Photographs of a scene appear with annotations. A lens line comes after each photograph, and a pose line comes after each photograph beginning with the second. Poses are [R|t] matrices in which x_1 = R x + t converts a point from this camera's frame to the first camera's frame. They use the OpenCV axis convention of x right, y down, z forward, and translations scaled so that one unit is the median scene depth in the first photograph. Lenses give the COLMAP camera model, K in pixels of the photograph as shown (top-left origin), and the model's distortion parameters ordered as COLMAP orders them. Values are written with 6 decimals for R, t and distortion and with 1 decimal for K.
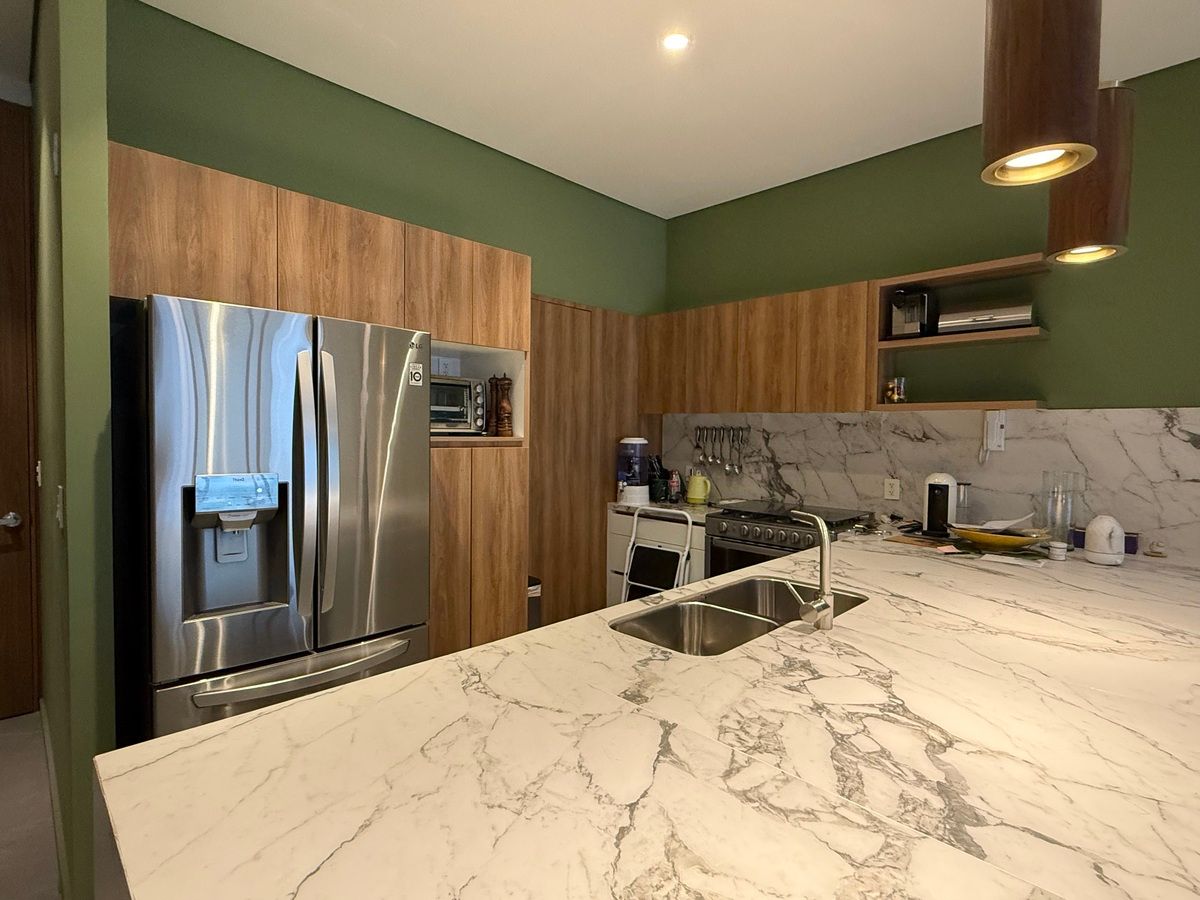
lens RADIAL K [[590.0, 0, 595.7], [0, 590.0, 449.5], [0, 0, 1]] dist [-0.012884, 0.002713]
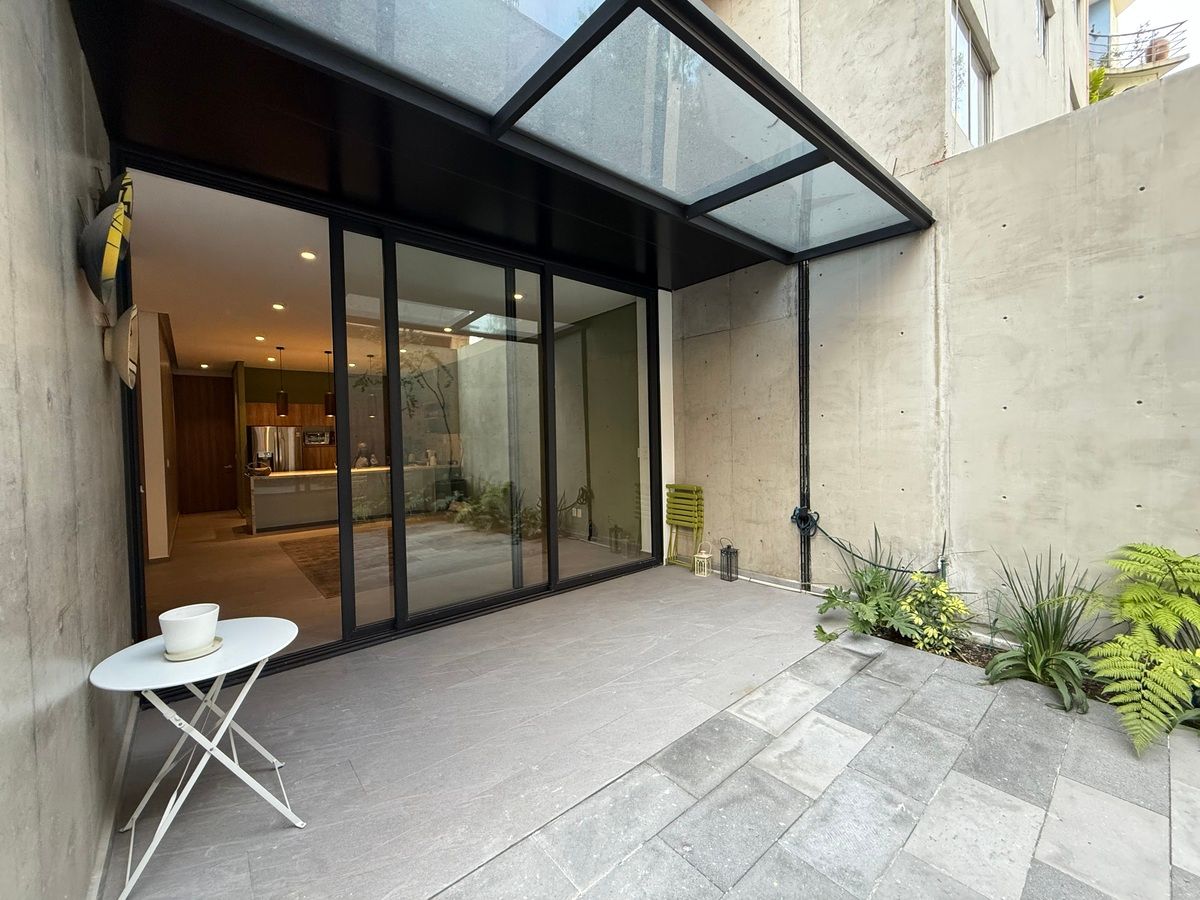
lens RADIAL K [[479.2, 0, 602.7], [0, 479.2, 449.1], [0, 0, 1]] dist [-0.001538, 0.000623]
pose [[0.995451, -0.039691, -0.086610, 2.230156], [0.038902, 0.999185, -0.010790, 0.131533], [0.086968, 0.007371, 0.996184, -2.480402]]
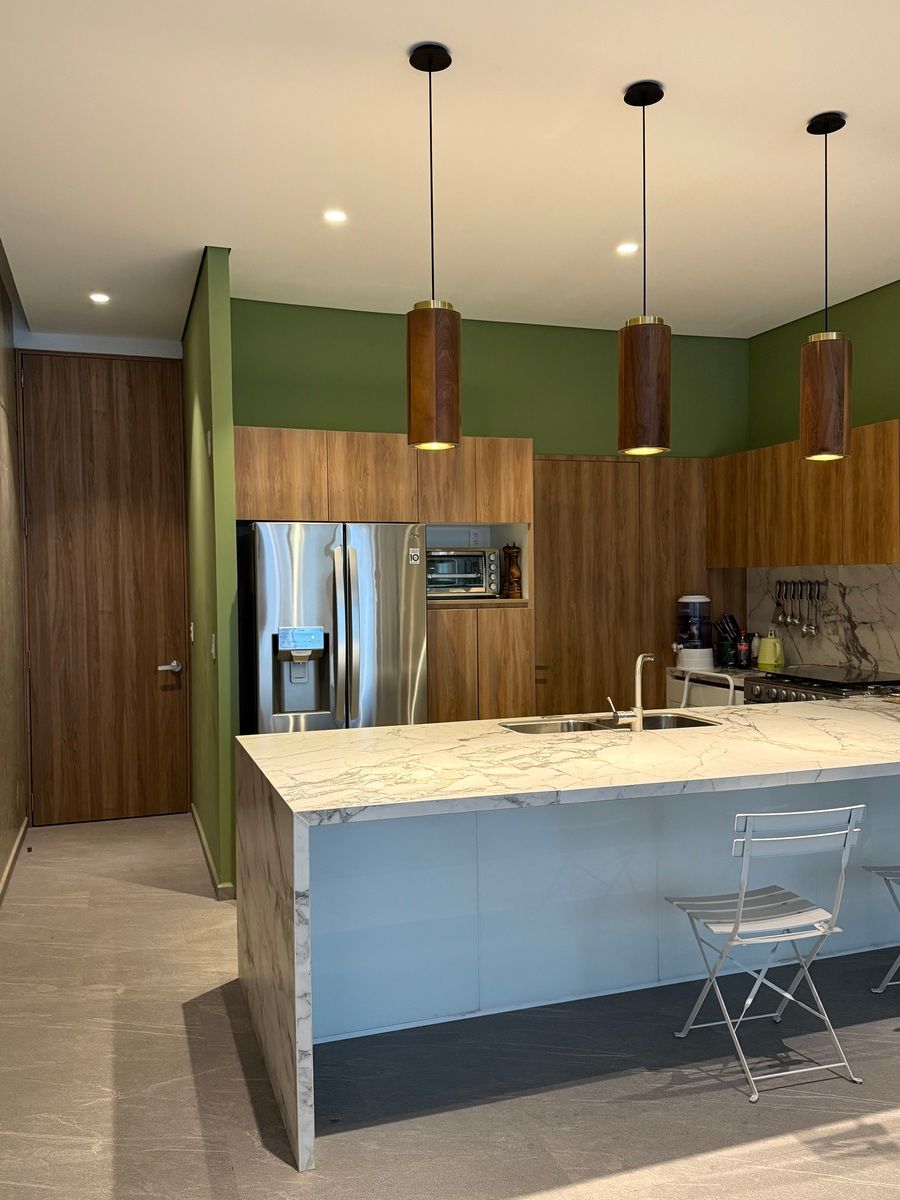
lens RADIAL K [[988.5, 0, 451.8], [0, 988.5, 596.7], [0, 0, 1]] dist [0.057451, 0.002189]
pose [[0.893889, -0.018328, -0.447913, 0.595366], [0.010986, 0.999759, -0.018984, 0.009154], [0.448153, 0.012048, 0.893876, -0.756100]]
